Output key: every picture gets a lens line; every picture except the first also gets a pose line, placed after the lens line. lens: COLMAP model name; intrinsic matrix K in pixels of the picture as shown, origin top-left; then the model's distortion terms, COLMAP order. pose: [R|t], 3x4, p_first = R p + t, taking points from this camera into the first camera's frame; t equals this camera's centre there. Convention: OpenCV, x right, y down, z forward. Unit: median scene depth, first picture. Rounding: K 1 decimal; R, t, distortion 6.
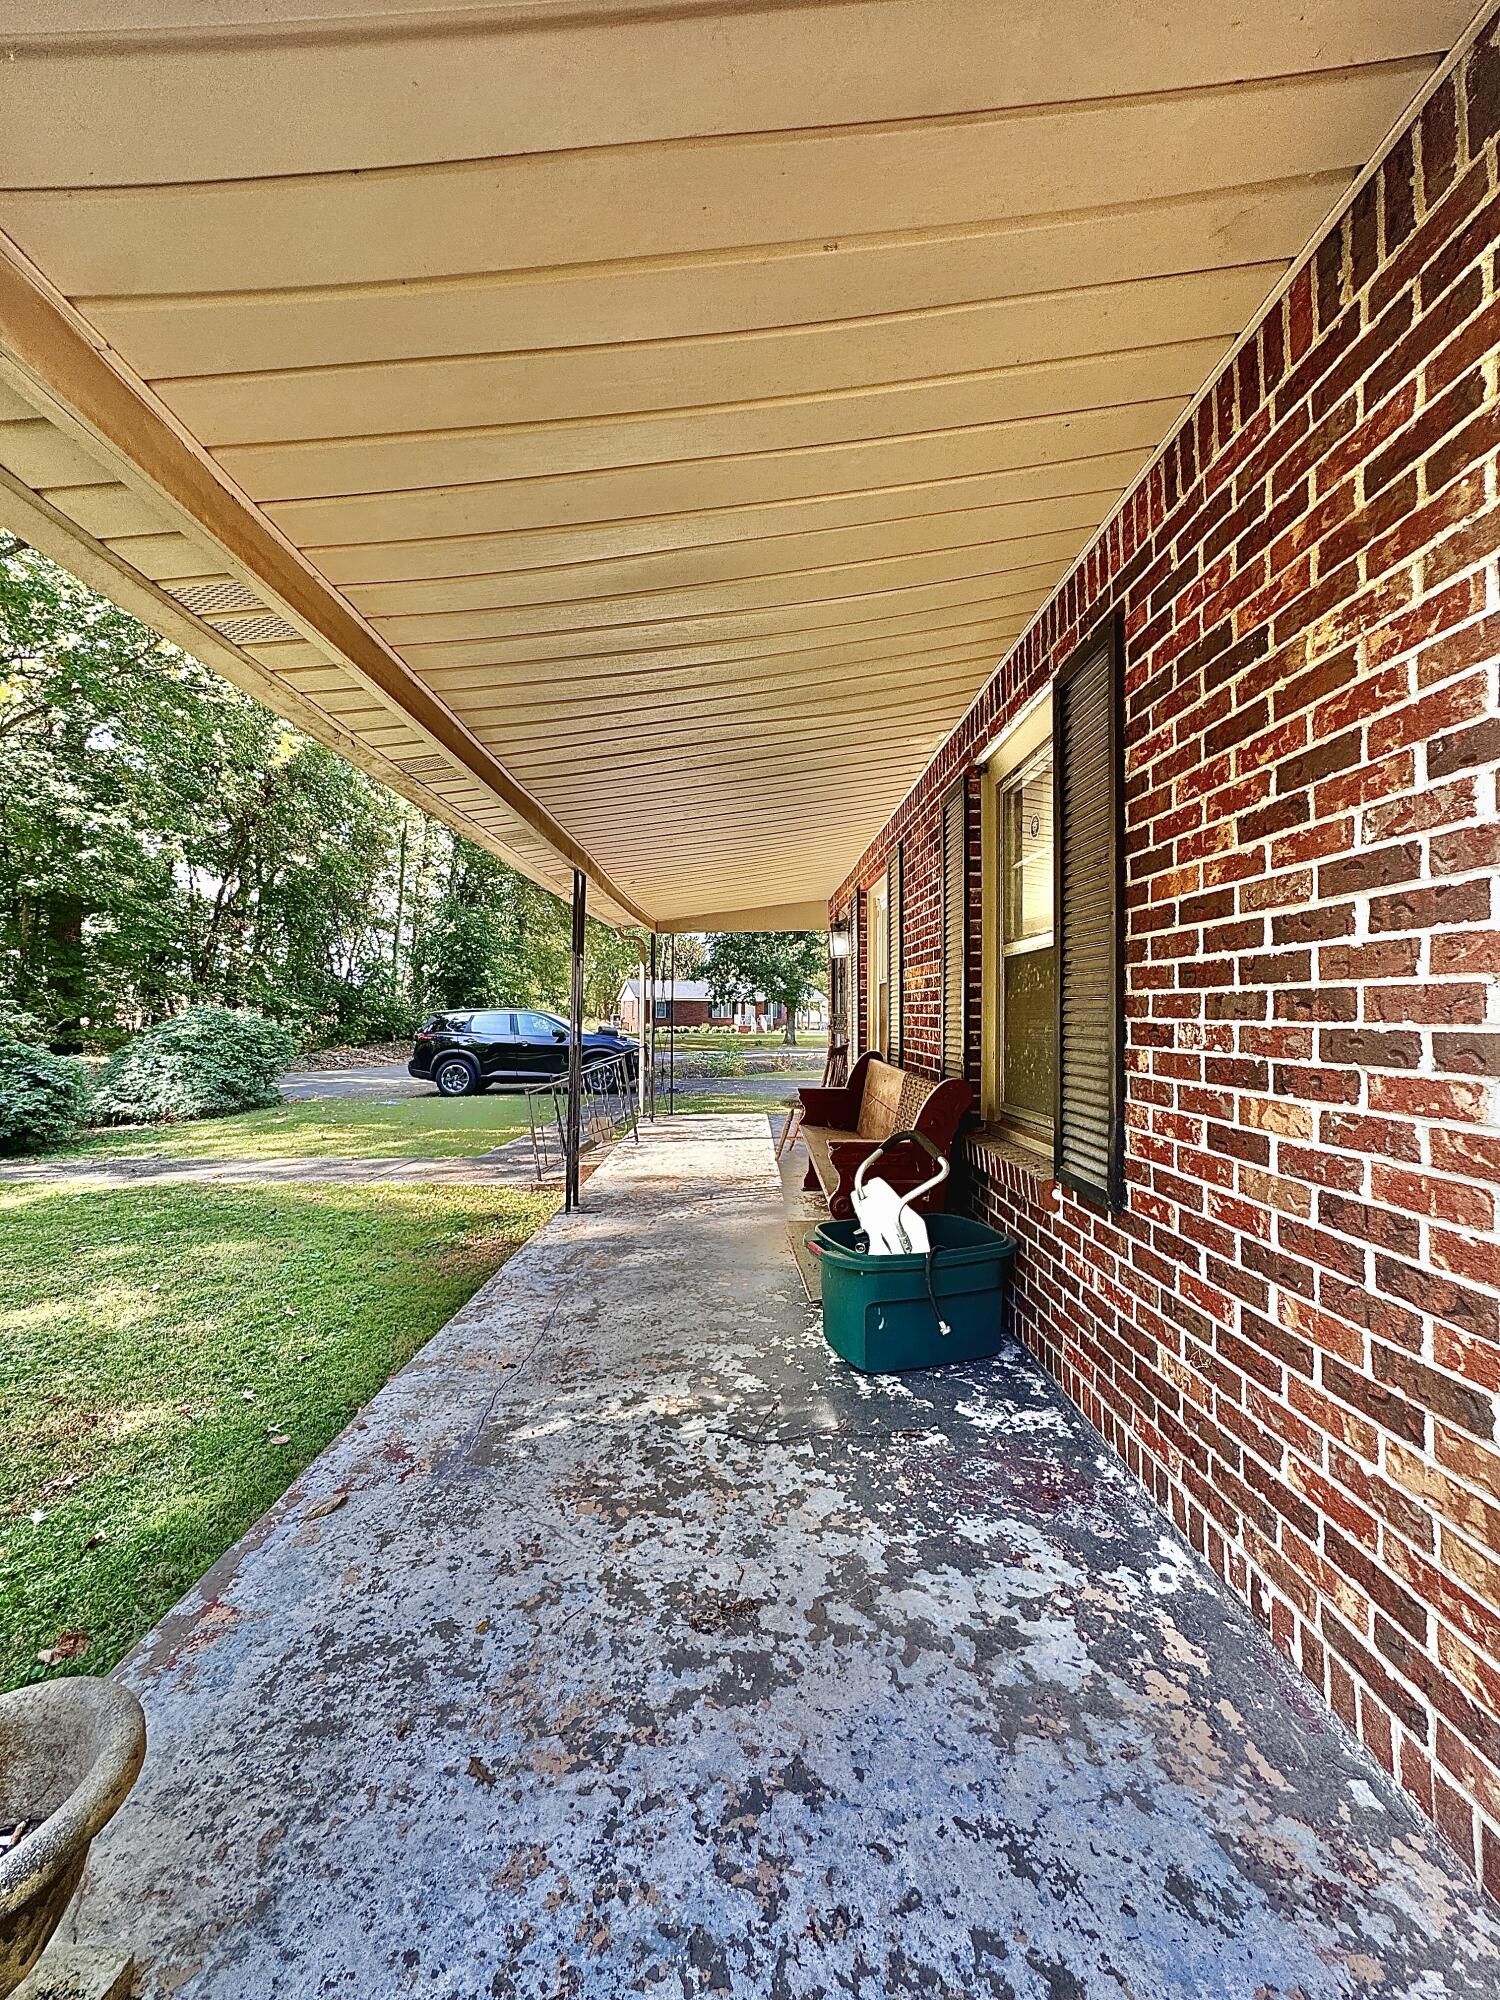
lens RADIAL K [[803.7, 0, 753.3], [0, 803.7, 997.6], [0, 0, 1]] dist [-0.005195, 0.000920]
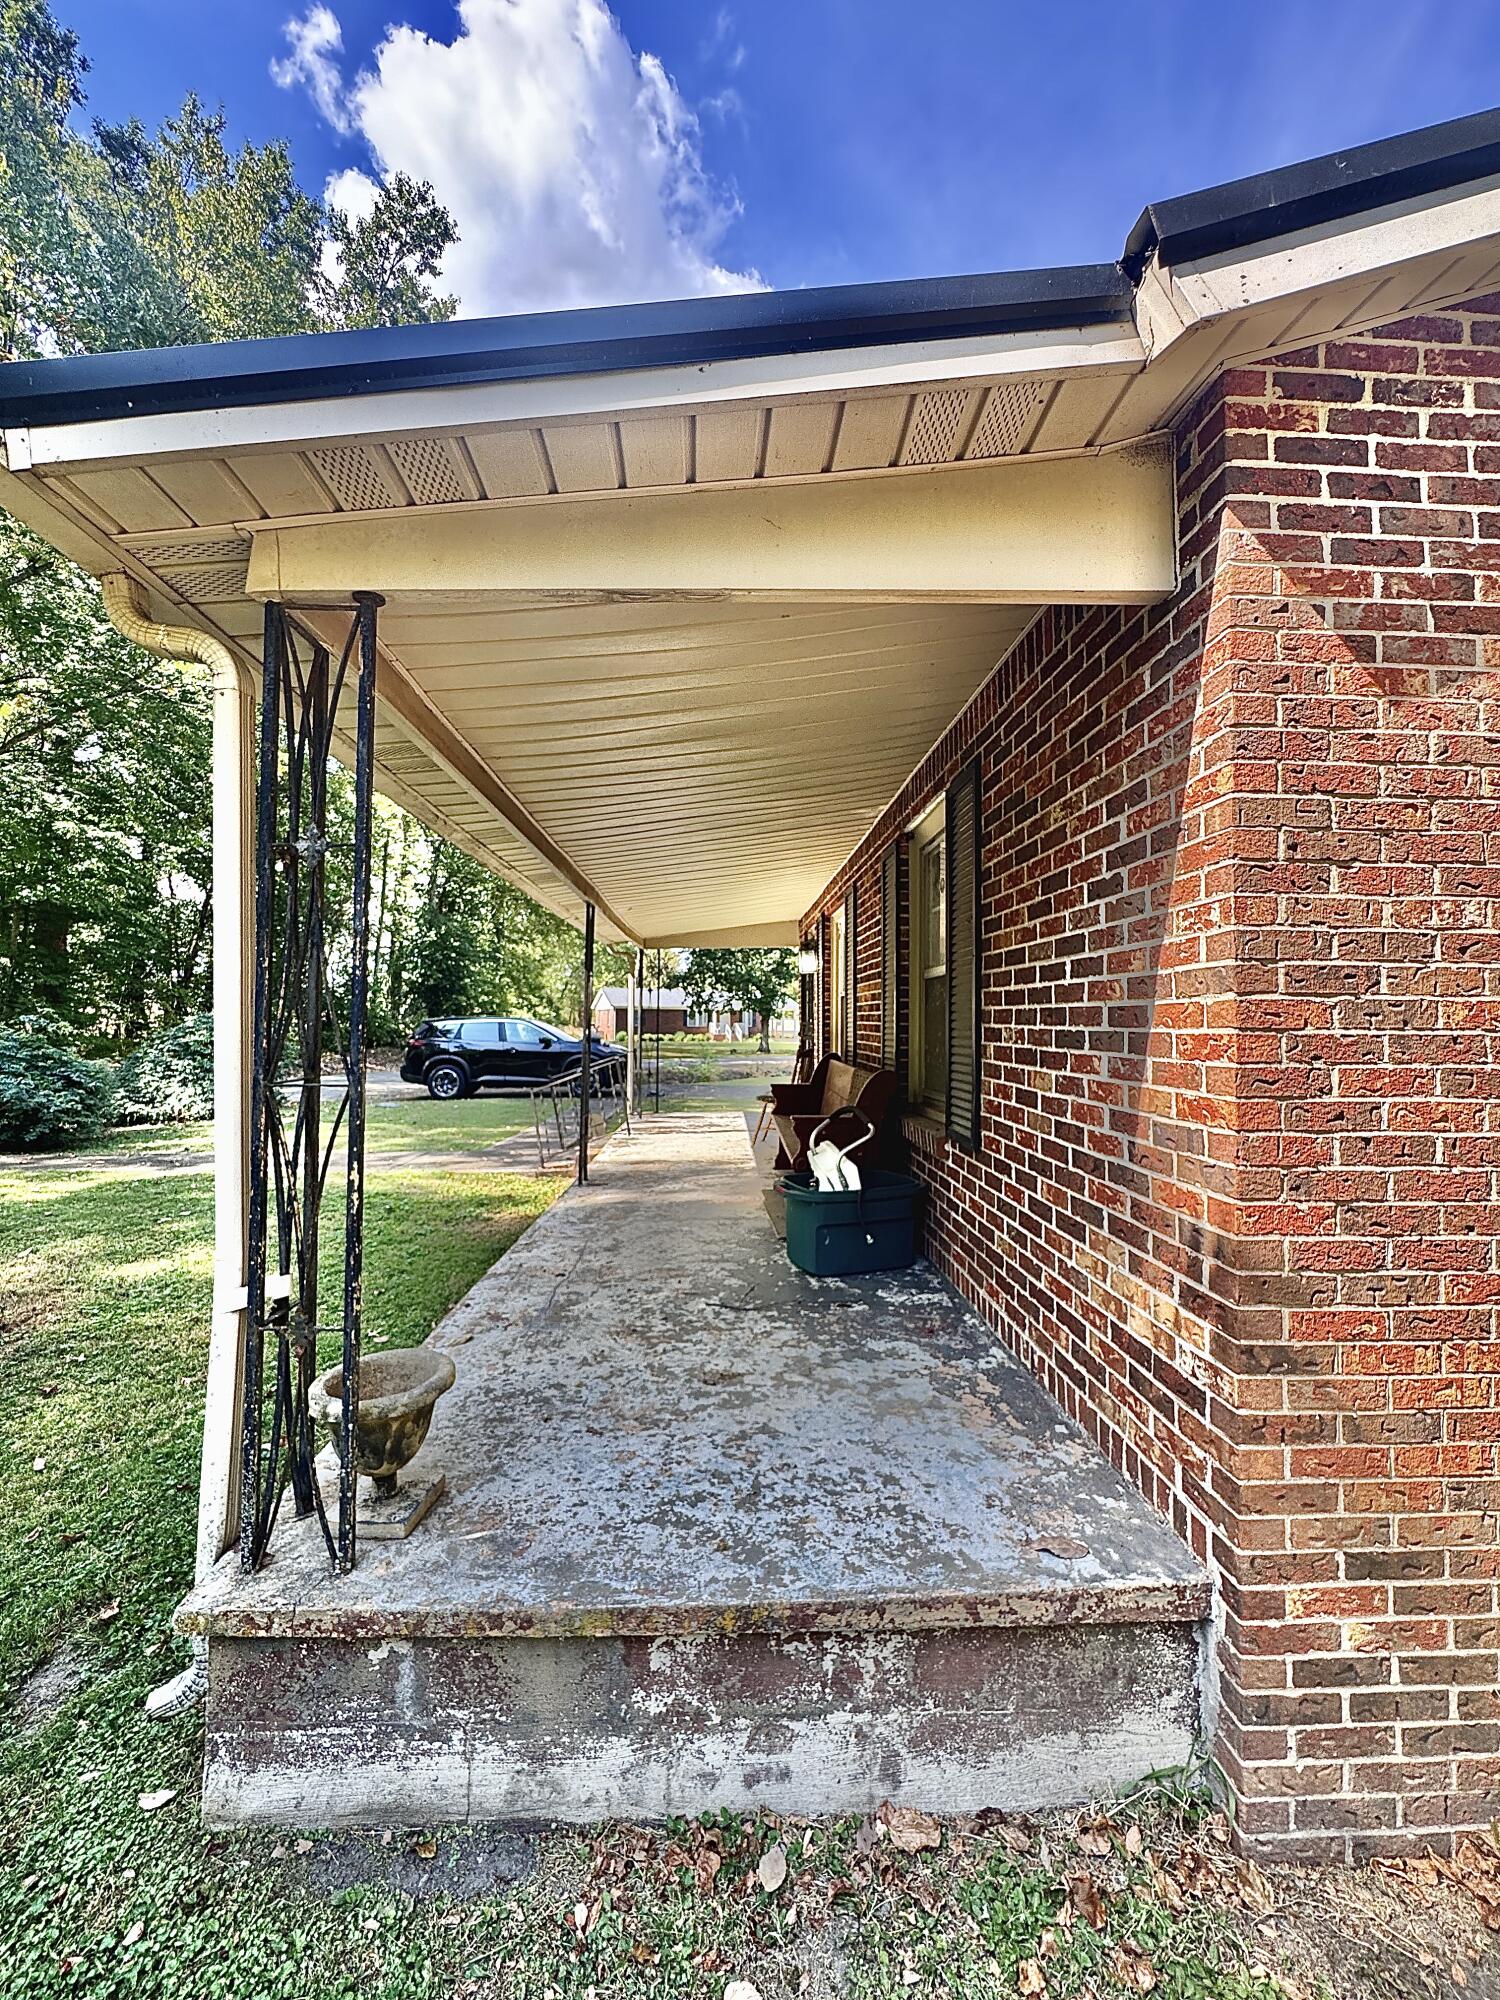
lens RADIAL K [[803.7, 0, 751.8], [0, 803.7, 1002.2], [0, 0, 1]] dist [-0.005195, 0.000920]
pose [[0.999559, 0.003140, 0.029533, -0.016355], [-0.002999, 0.999984, -0.004832, -0.006395], [-0.029548, 0.004741, 0.999552, -0.410153]]
